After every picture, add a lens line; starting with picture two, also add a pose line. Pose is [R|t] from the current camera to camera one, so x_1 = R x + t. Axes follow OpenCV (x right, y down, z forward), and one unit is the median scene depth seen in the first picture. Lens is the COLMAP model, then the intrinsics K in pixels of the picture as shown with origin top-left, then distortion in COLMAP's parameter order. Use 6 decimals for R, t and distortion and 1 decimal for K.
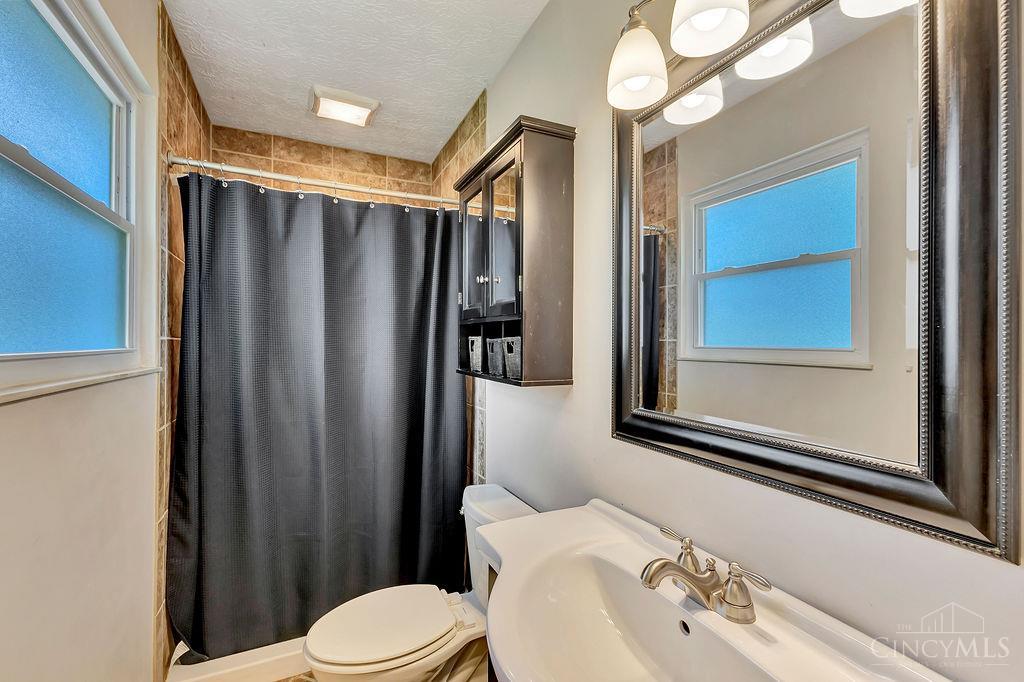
lens RADIAL K [[450.4, 0, 510.2], [0, 450.4, 339.1], [0, 0, 1]] dist [0.014633, -0.002018]
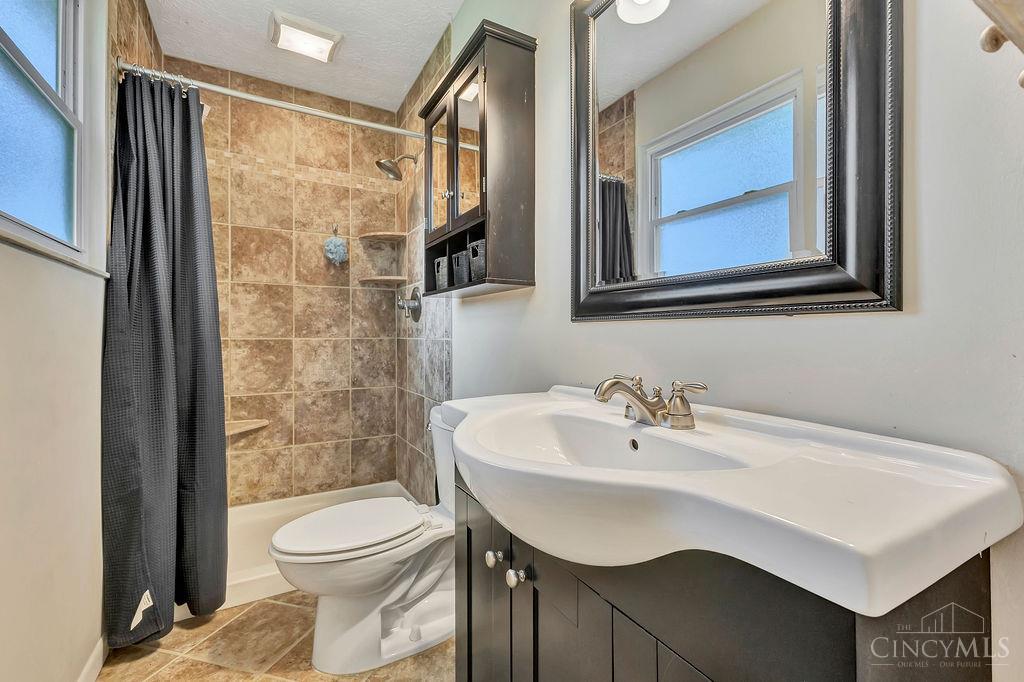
lens RADIAL K [[450.4, 0, 513.8], [0, 450.4, 339.4], [0, 0, 1]] dist [0.014633, -0.002018]
pose [[0.996722, -0.005086, 0.080745, 0.003415], [0.005092, 0.999987, 0.000123, 0.190012], [-0.080745, 0.000289, 0.996735, -0.033489]]
